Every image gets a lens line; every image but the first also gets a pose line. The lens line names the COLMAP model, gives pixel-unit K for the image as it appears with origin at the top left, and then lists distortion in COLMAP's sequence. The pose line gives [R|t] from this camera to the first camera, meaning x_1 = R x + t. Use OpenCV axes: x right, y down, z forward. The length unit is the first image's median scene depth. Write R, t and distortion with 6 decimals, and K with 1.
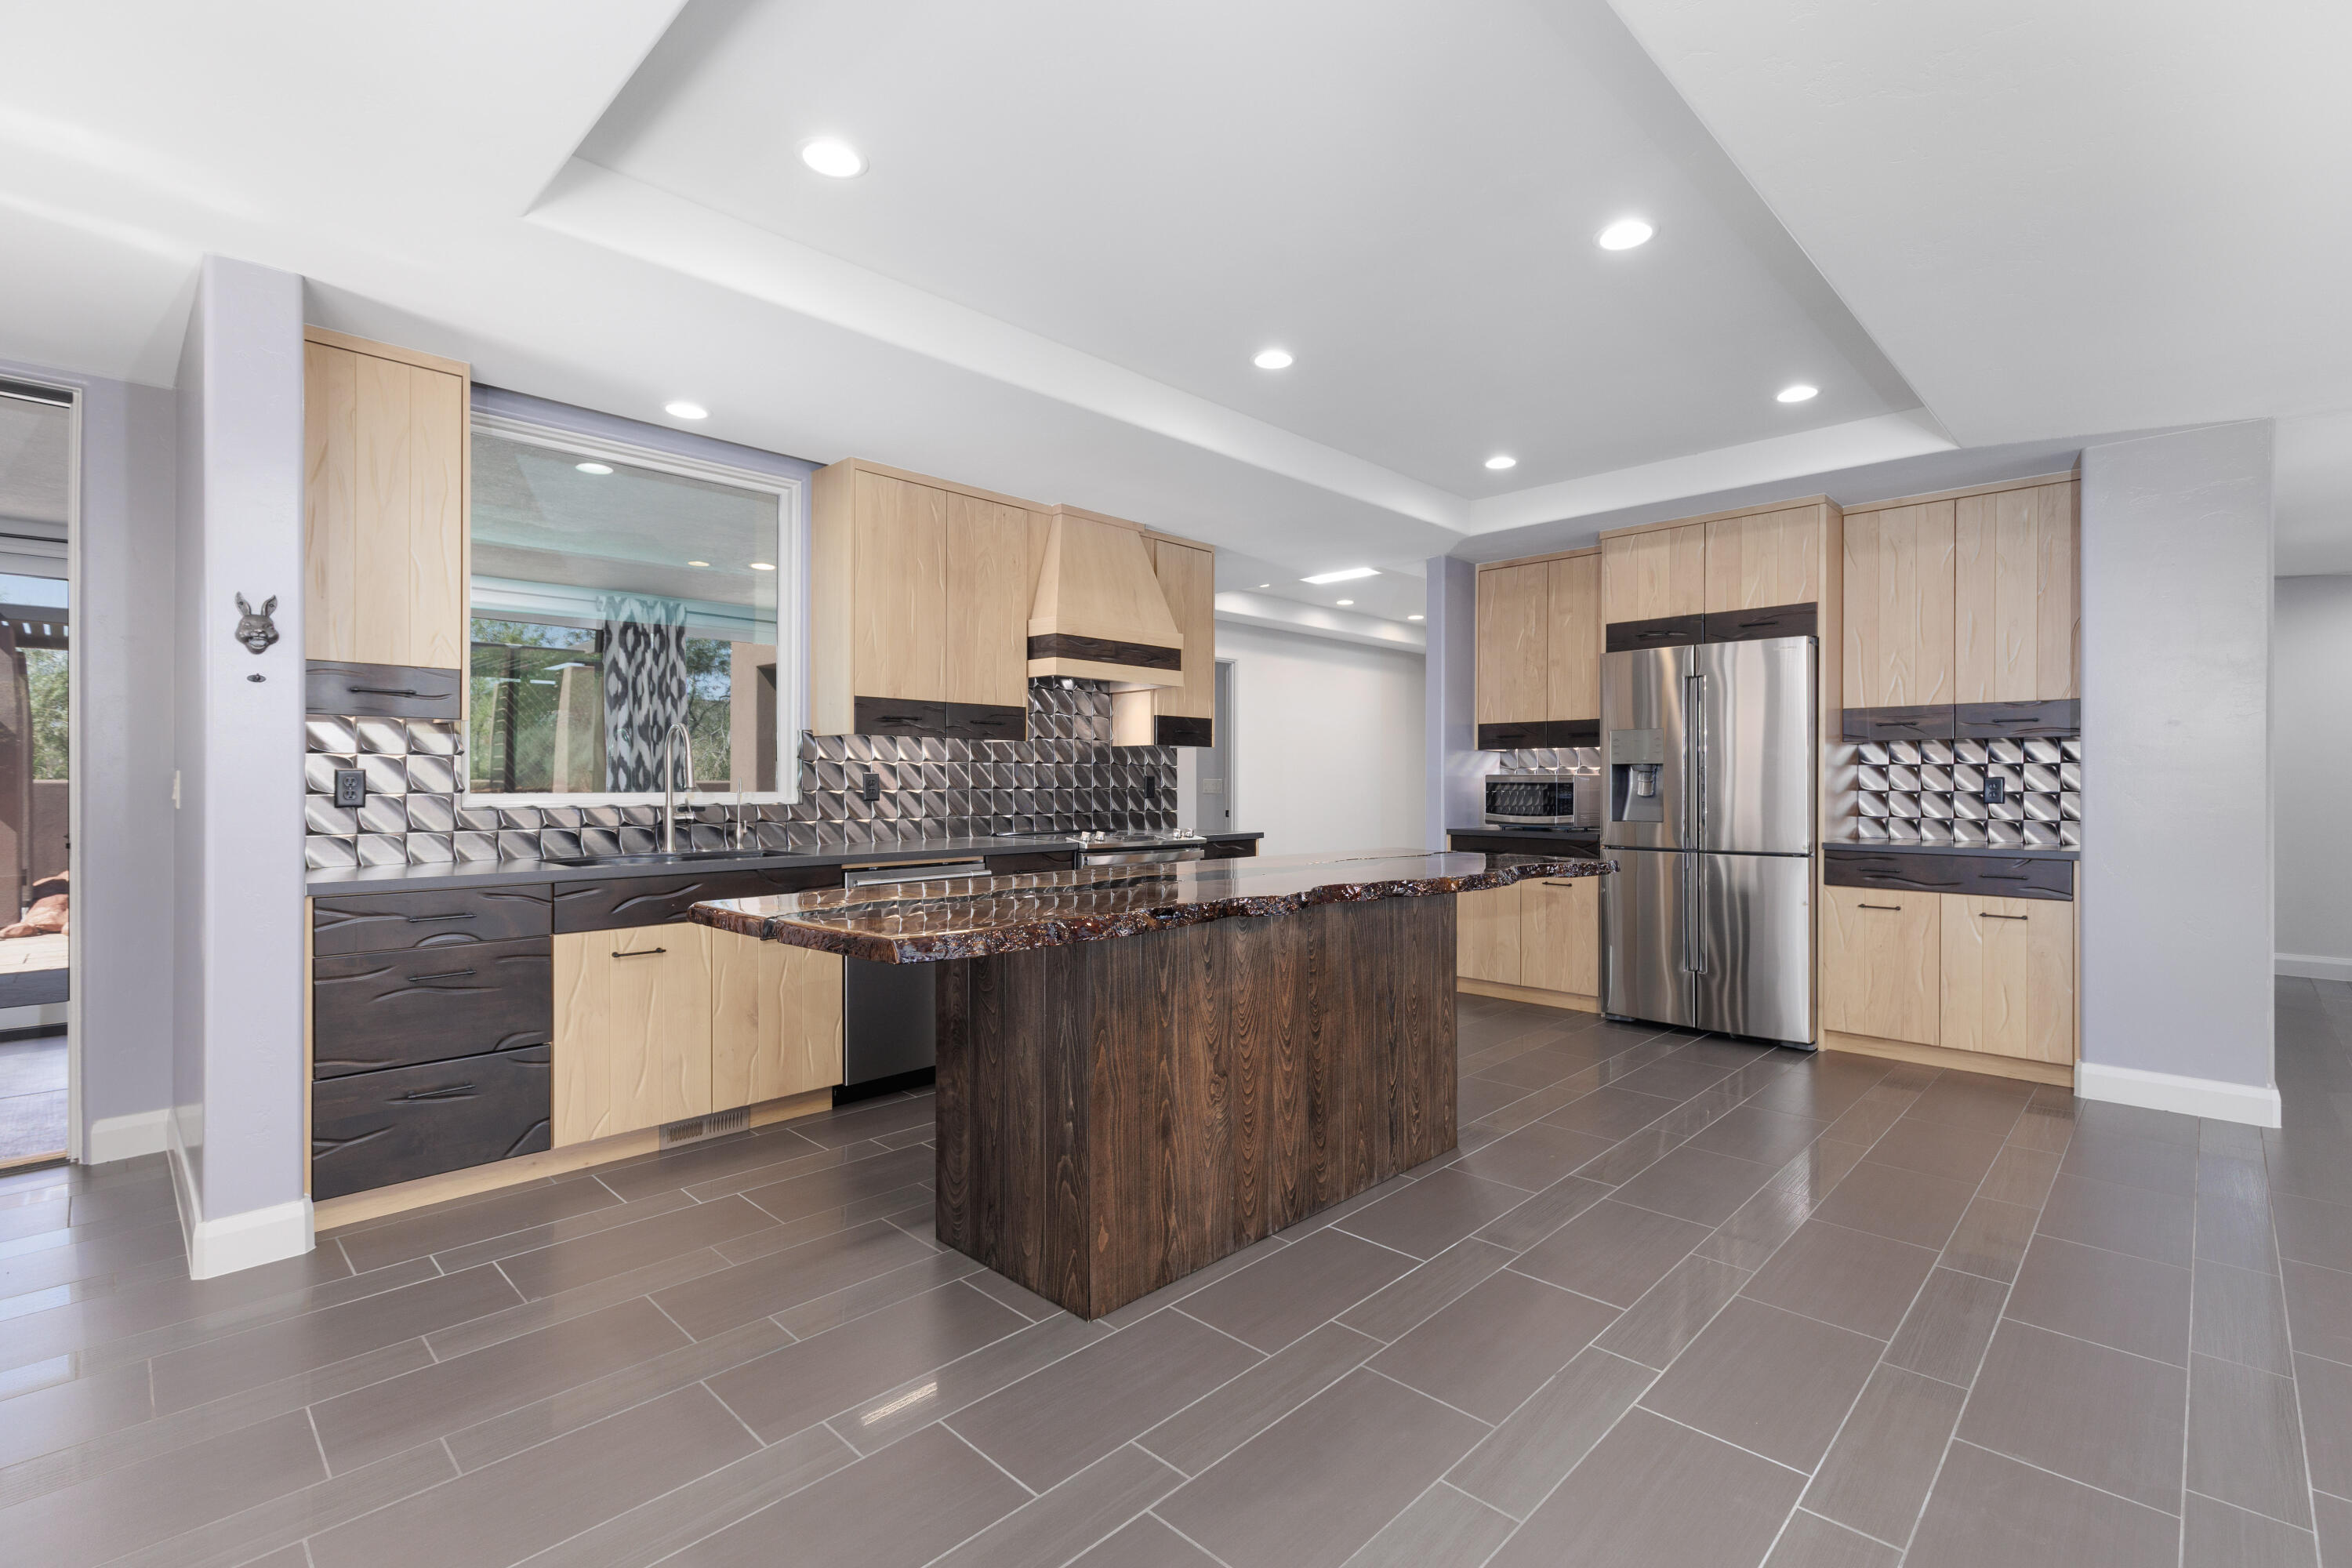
lens RADIAL K [[1057.0, 0, 1186.3], [0, 1057.0, 780.8], [0, 0, 1]] dist [0.007731, -0.000257]
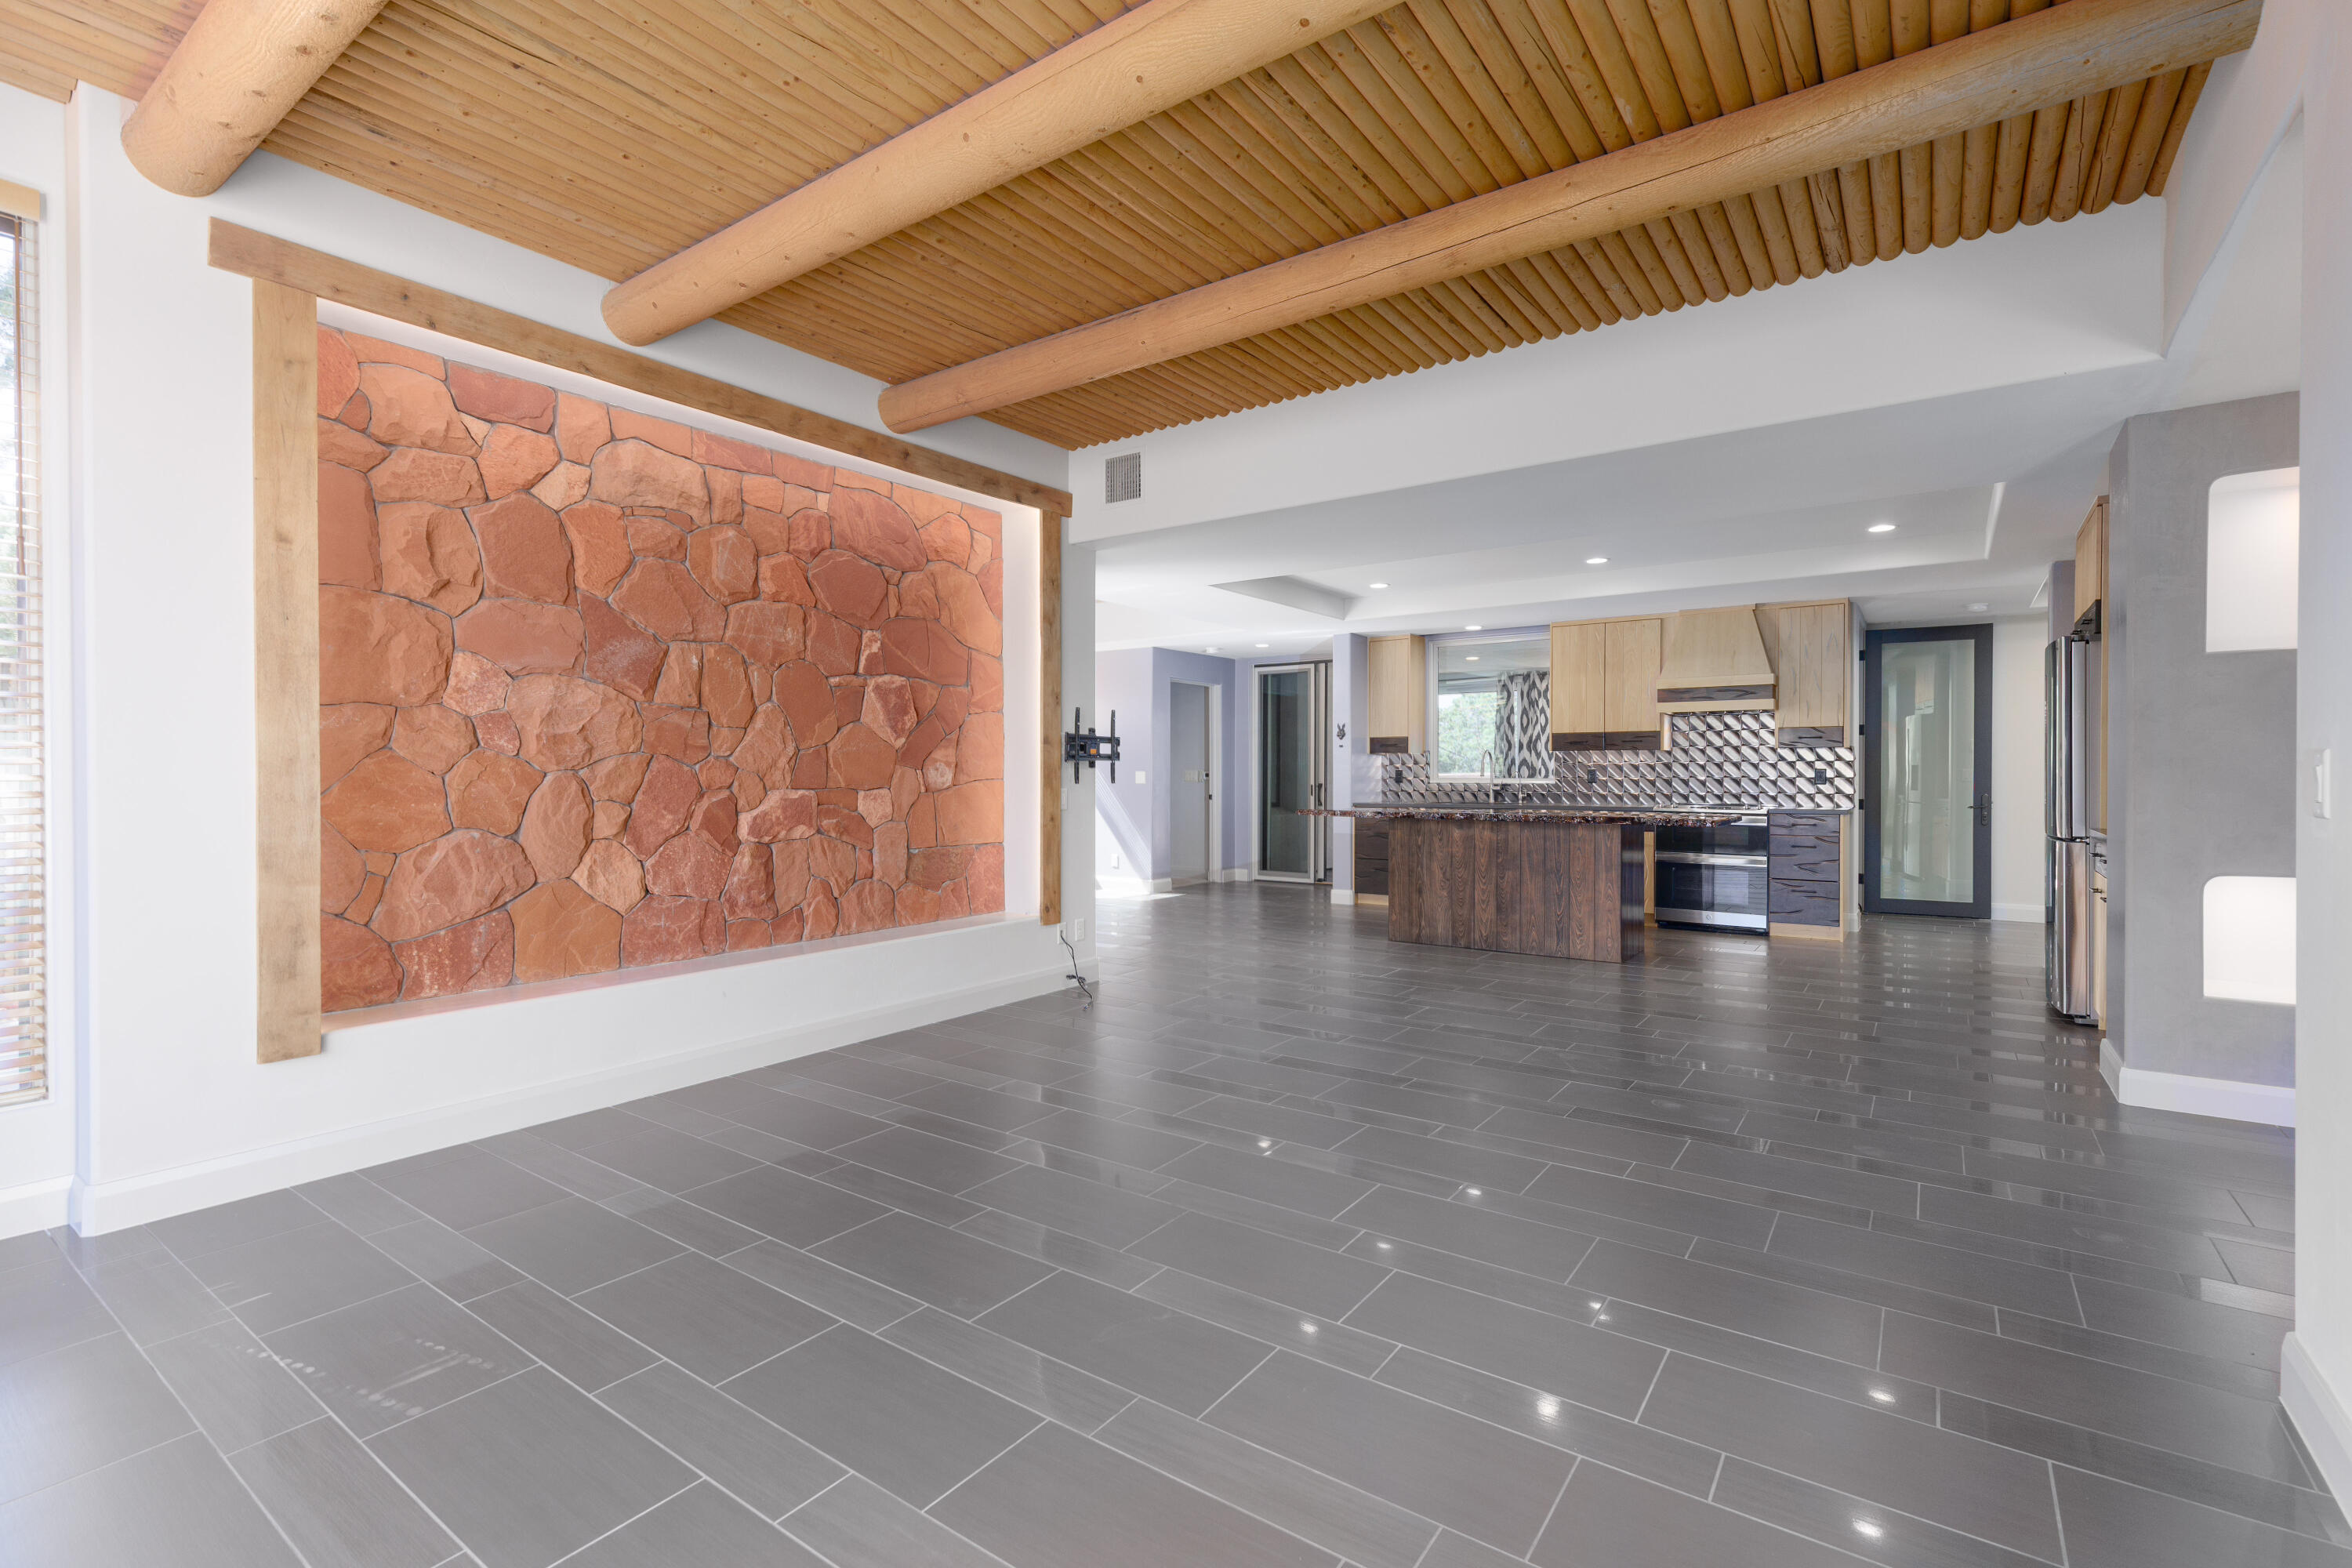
lens RADIAL K [[1057.0, 0, 1191.9], [0, 1057.0, 781.3], [0, 0, 1]] dist [0.007731, -0.000257]
pose [[0.169508, 0.004082, -0.985520, 1.918053], [0.004040, 0.999980, 0.004836, 0.002841], [0.985520, -0.004802, 0.169488, -0.089812]]
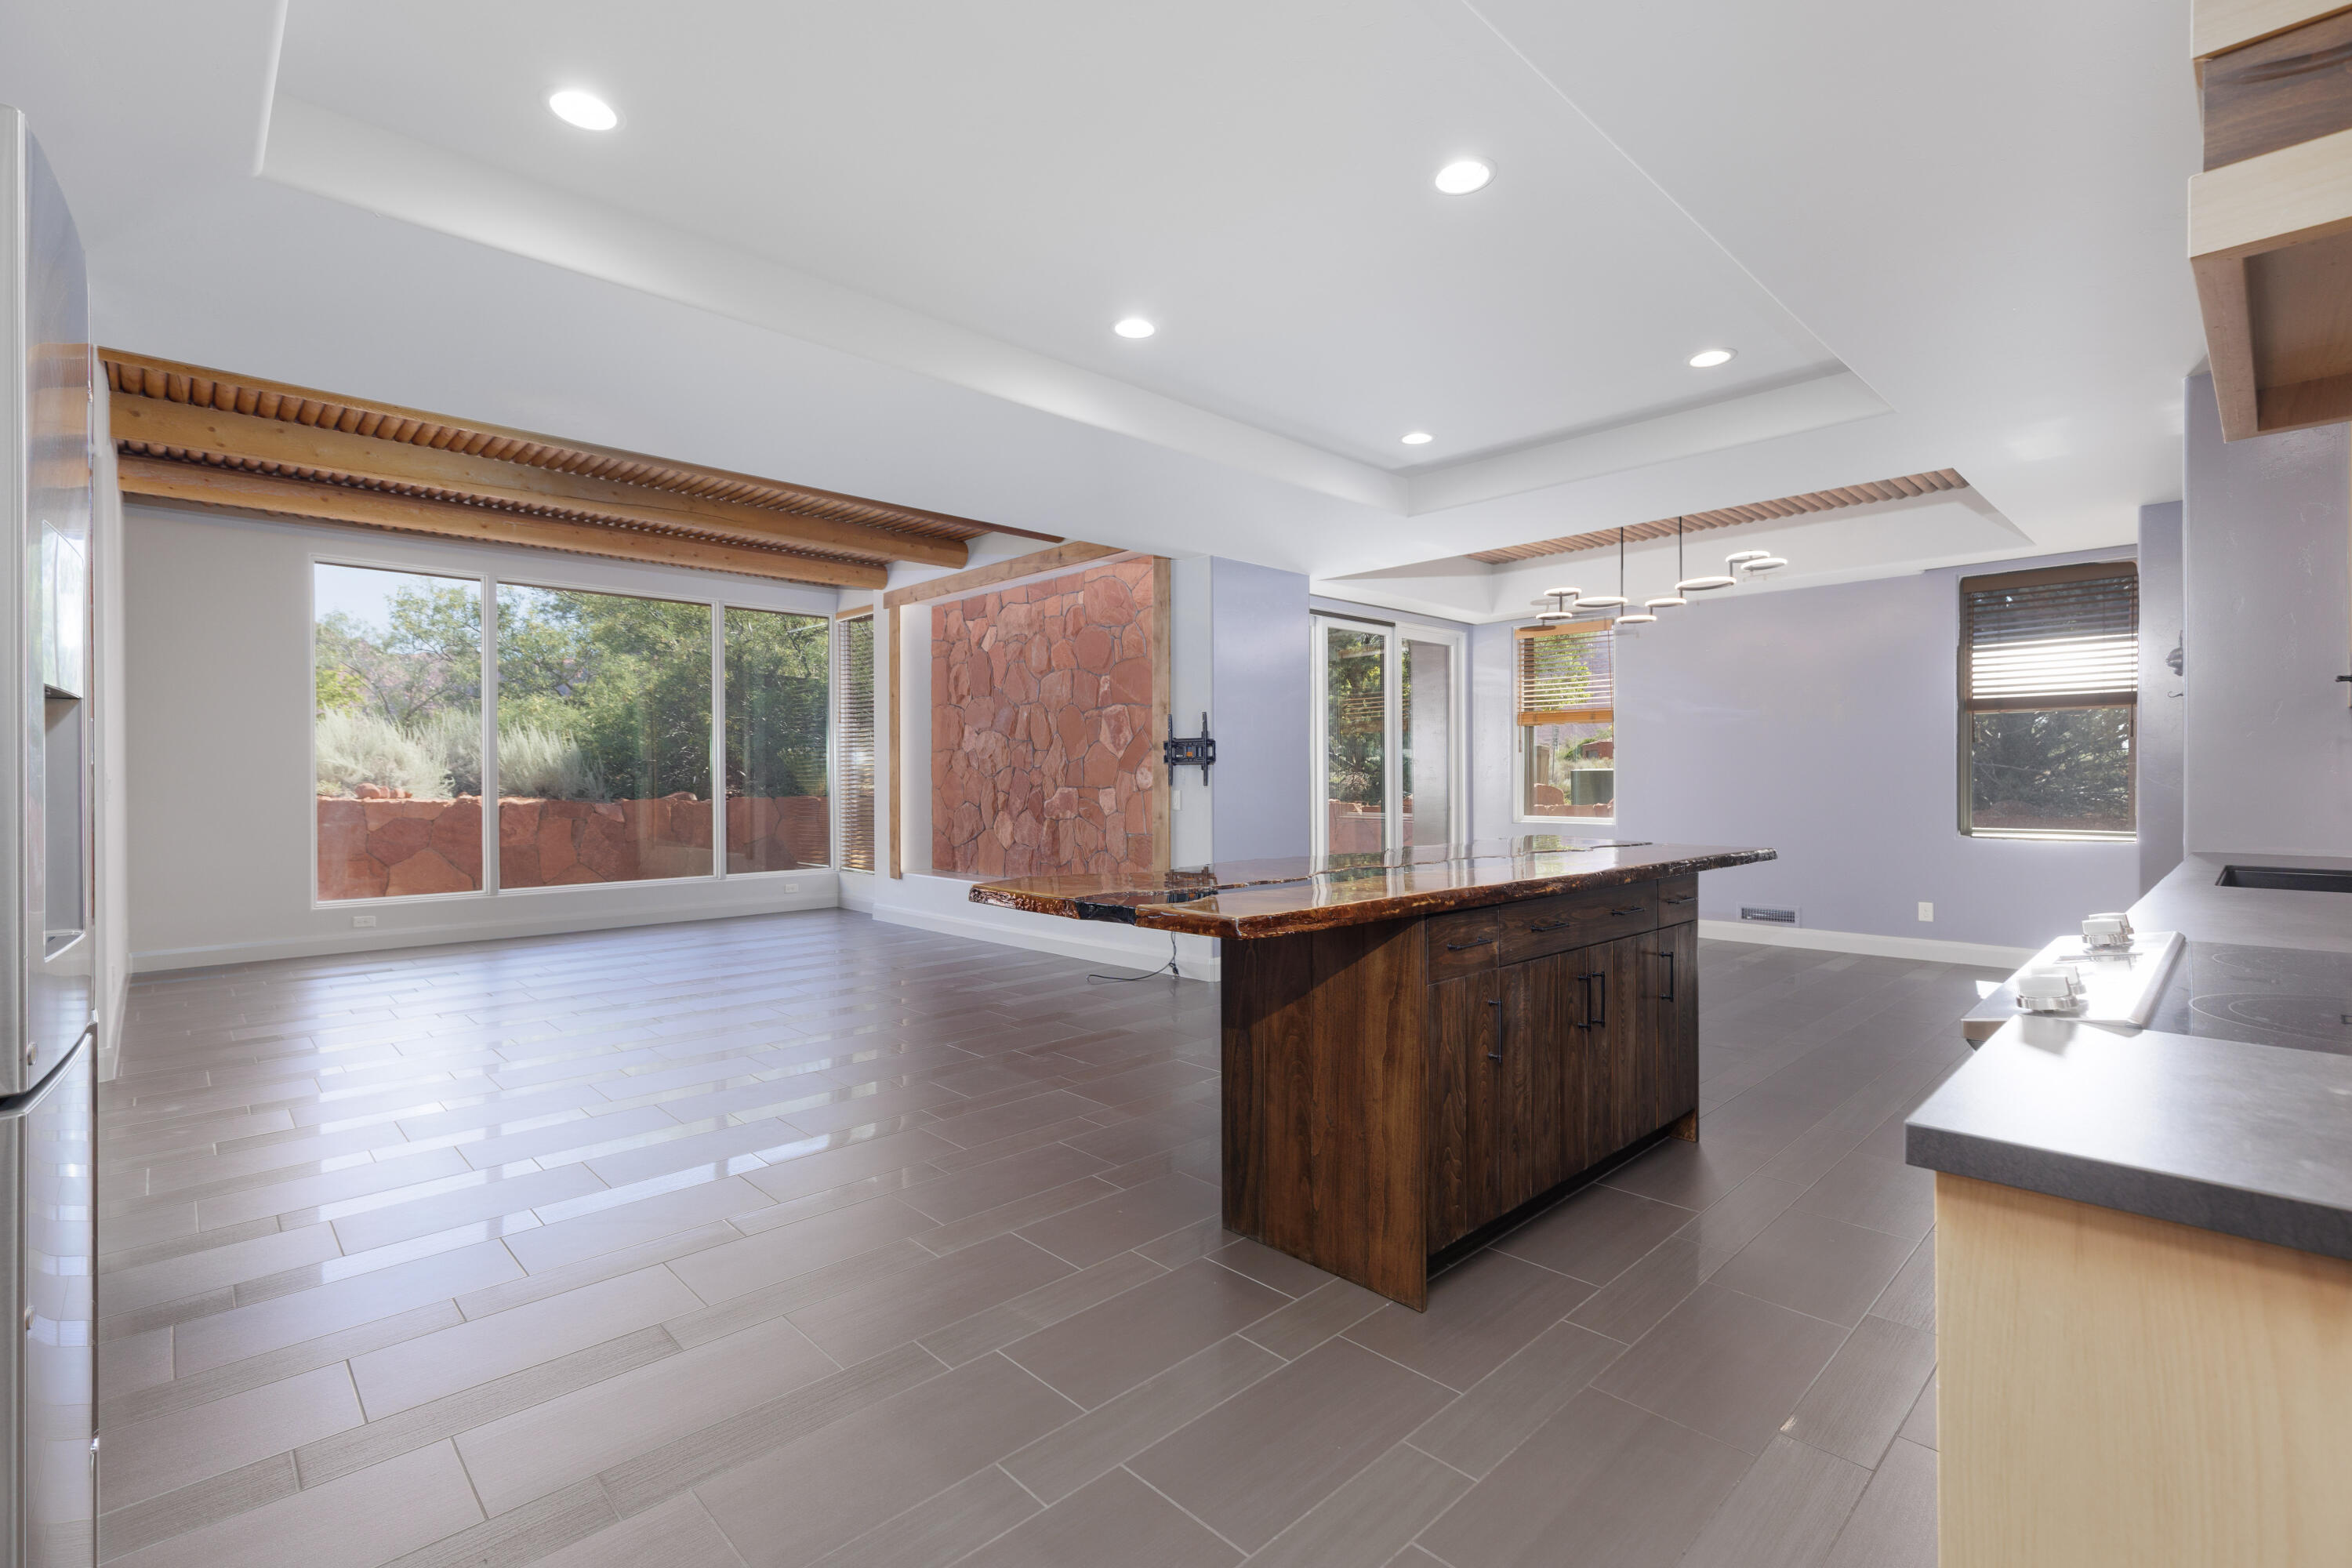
lens RADIAL K [[1057.0, 0, 1176.9], [0, 1057.0, 781.2], [0, 0, 1]] dist [0.007731, -0.000257]
pose [[-0.999623, 0.001567, 0.027413, 0.253424], [0.001573, 0.999999, 0.000203, 0.005577], [-0.027413, 0.000246, -0.999624, 1.726247]]
